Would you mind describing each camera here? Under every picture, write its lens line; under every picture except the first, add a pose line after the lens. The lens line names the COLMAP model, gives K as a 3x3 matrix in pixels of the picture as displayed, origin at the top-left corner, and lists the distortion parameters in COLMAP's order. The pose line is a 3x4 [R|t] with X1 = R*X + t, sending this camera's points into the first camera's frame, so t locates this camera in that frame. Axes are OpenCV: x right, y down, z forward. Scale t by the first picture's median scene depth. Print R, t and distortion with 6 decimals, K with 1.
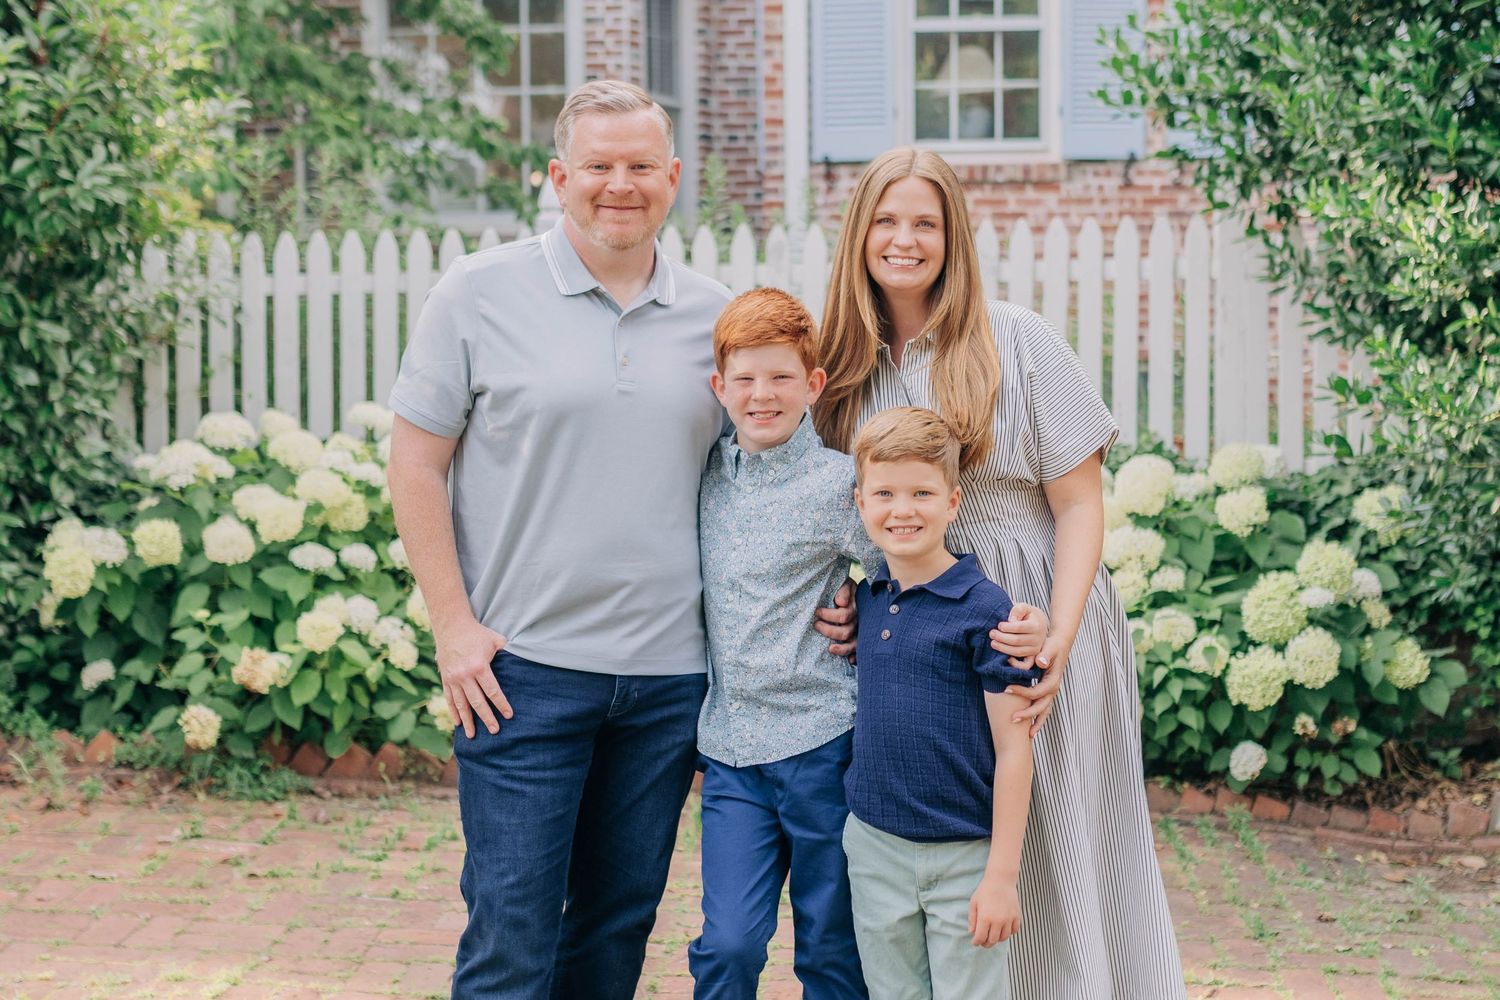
lens RADIAL K [[2749.2, 0, 741.8], [0, 2749.2, 500.6], [0, 0, 1]] dist [0.103800, 0.000000]
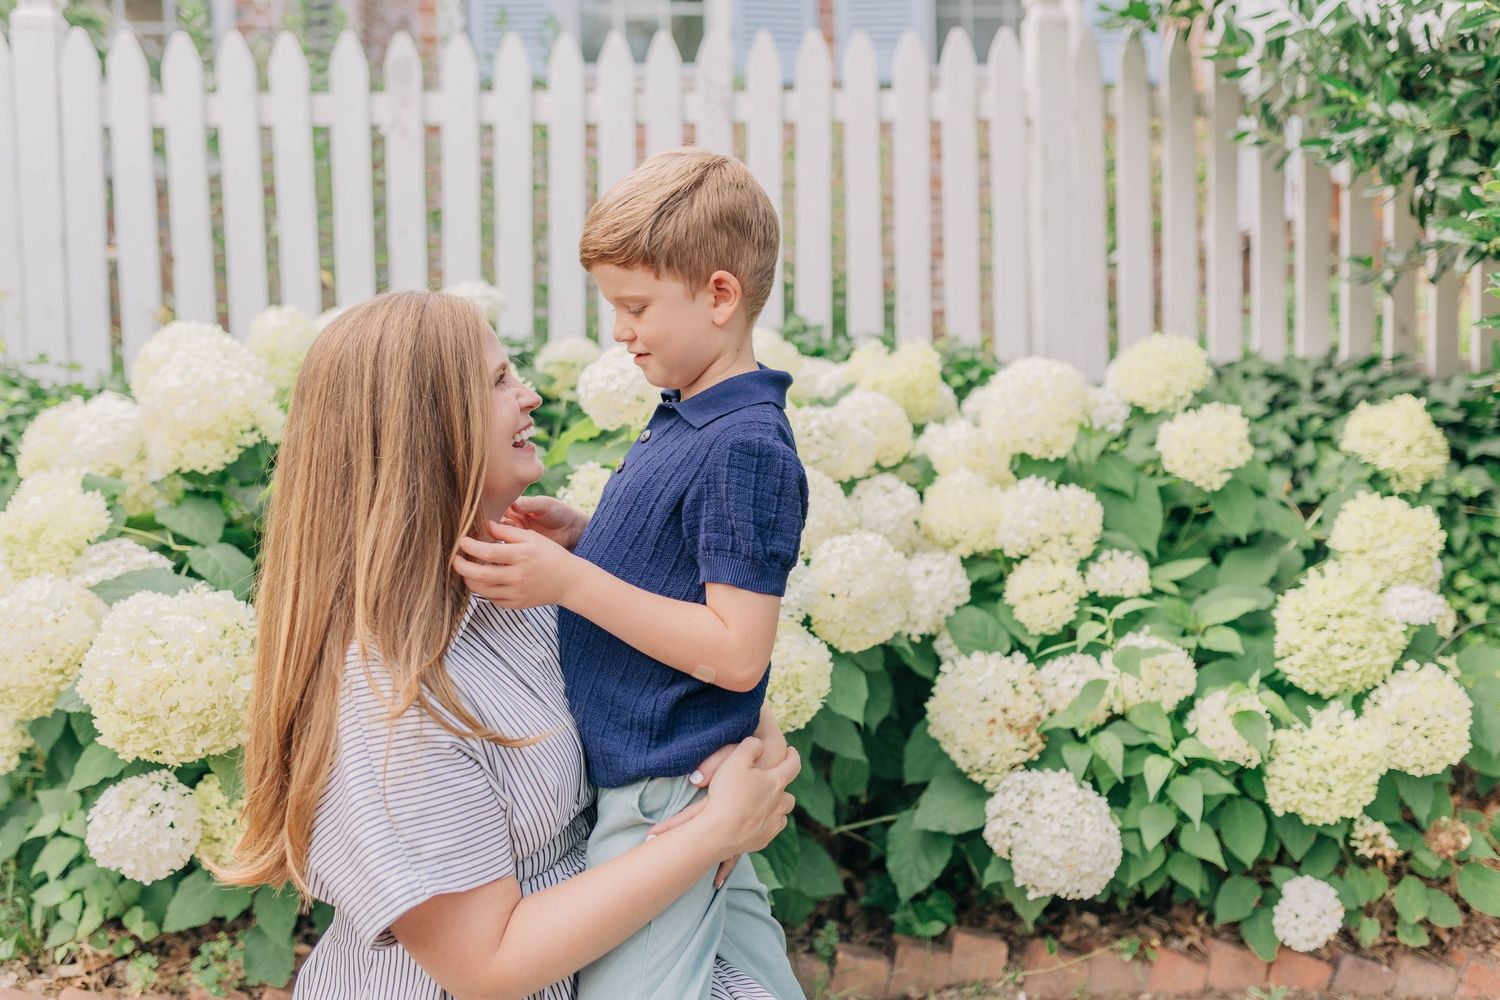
lens RADIAL K [[1494.3, 0, 758.0], [0, 1494.3, 489.3], [0, 0, 1]] dist [0.004576, 0.000000]
pose [[0.981014, -0.035129, 0.190726, 0.027830], [0.028712, 0.998928, 0.036304, -0.001116], [-0.191797, -0.030139, 0.980972, 0.704590]]
